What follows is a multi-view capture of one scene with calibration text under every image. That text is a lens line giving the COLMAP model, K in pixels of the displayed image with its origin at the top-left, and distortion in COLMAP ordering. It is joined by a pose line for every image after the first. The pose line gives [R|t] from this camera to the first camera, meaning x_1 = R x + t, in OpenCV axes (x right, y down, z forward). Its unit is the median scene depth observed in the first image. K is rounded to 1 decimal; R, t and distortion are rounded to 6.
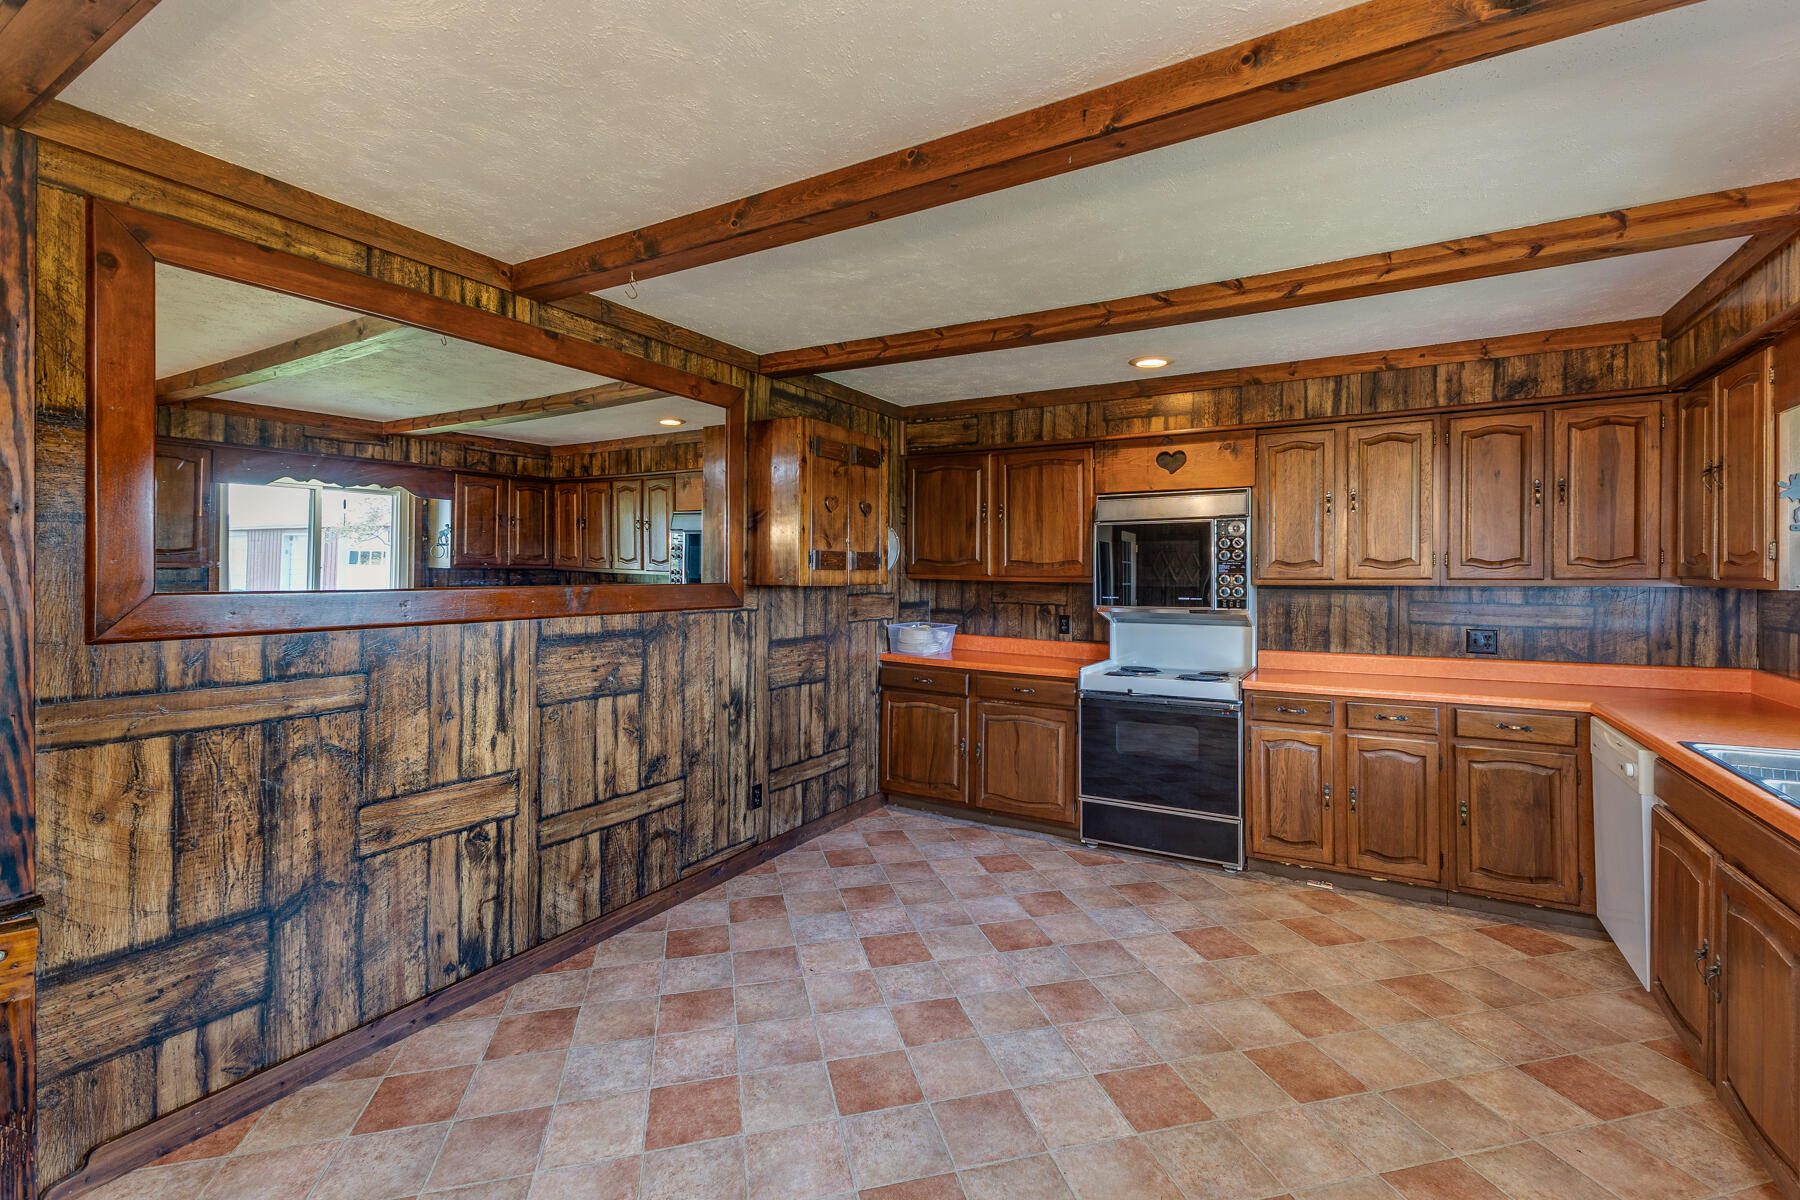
lens RADIAL K [[781.3, 0, 894.2], [0, 781.3, 575.8], [0, 0, 1]] dist [0.011251, -0.000494]
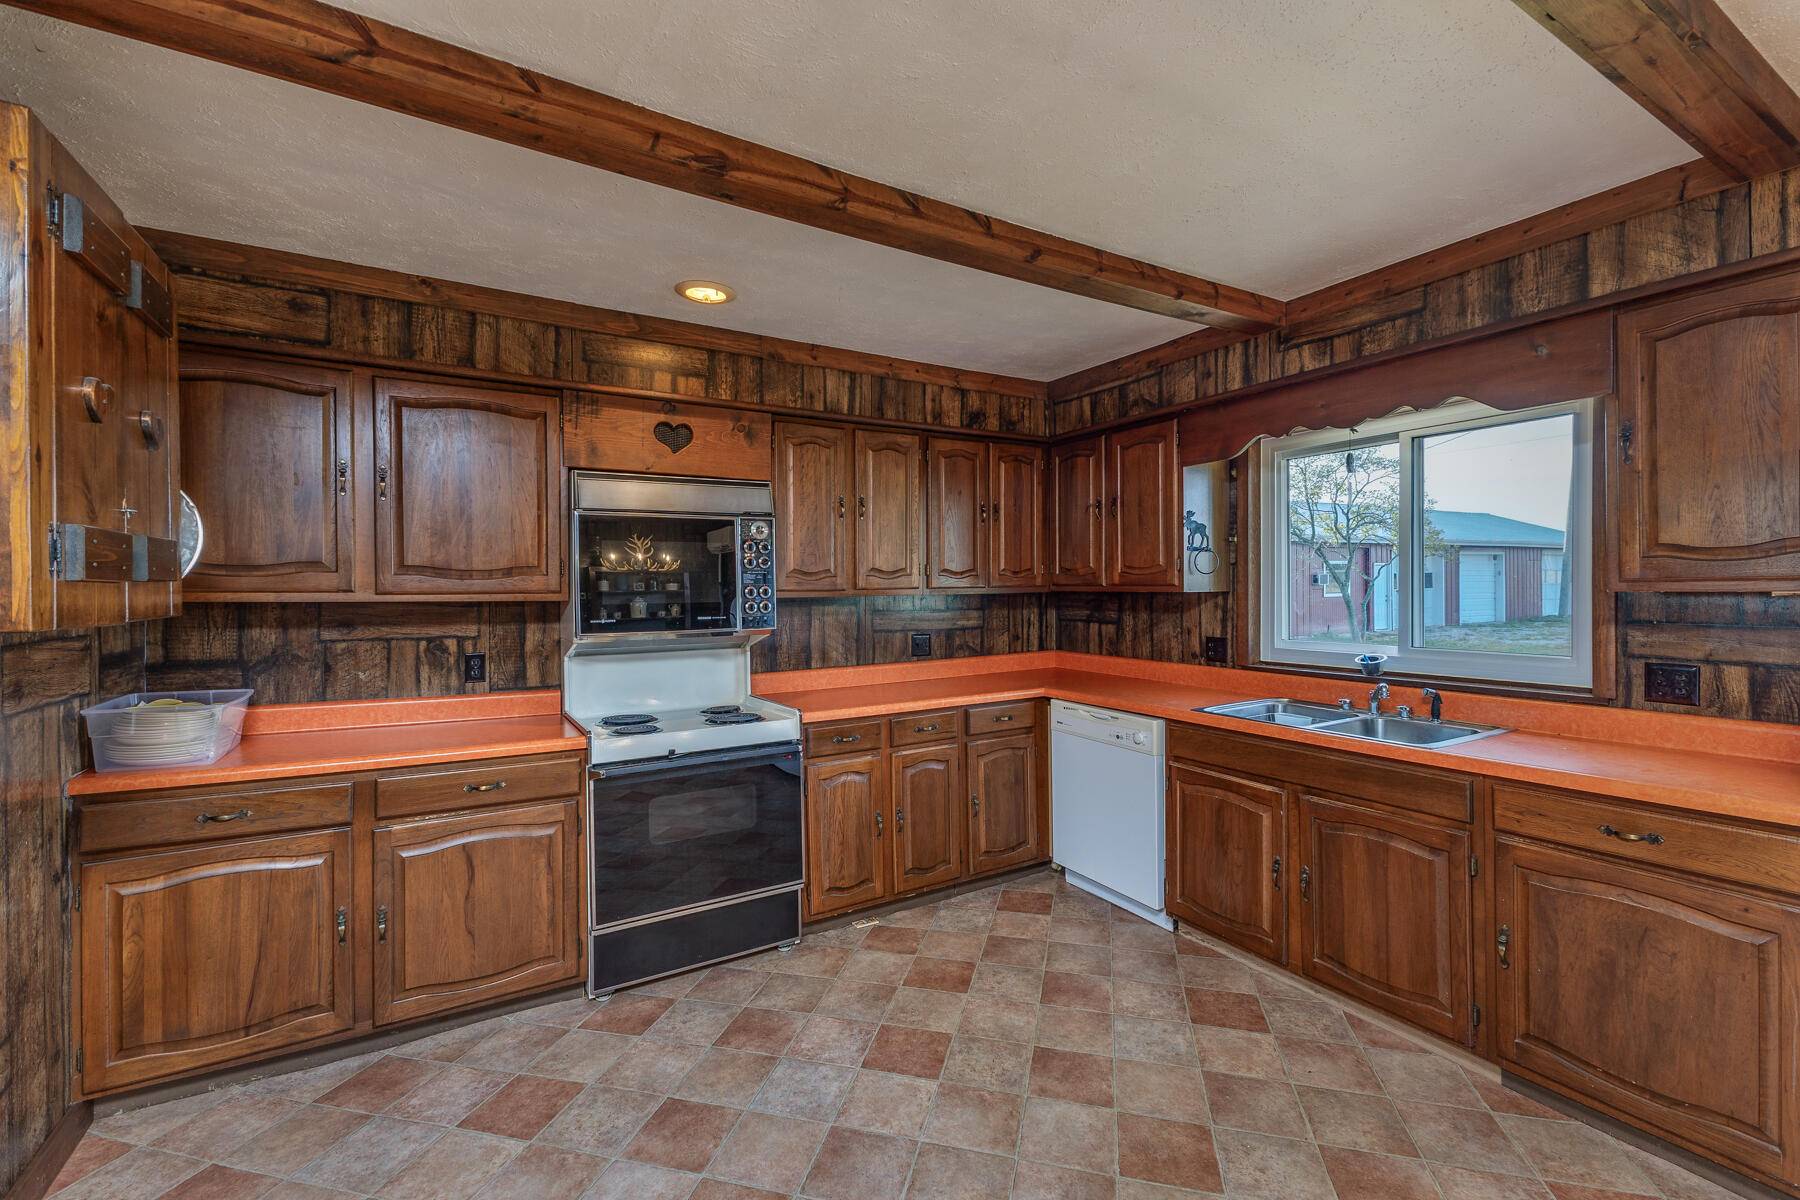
lens RADIAL K [[781.3, 0, 900.1], [0, 781.3, 589.9], [0, 0, 1]] dist [0.011251, -0.000494]
pose [[0.477276, -0.012767, 0.878661, -0.260199], [0.012421, 0.999893, 0.007782, -0.002357], [-0.878666, 0.007200, 0.477383, 0.576348]]
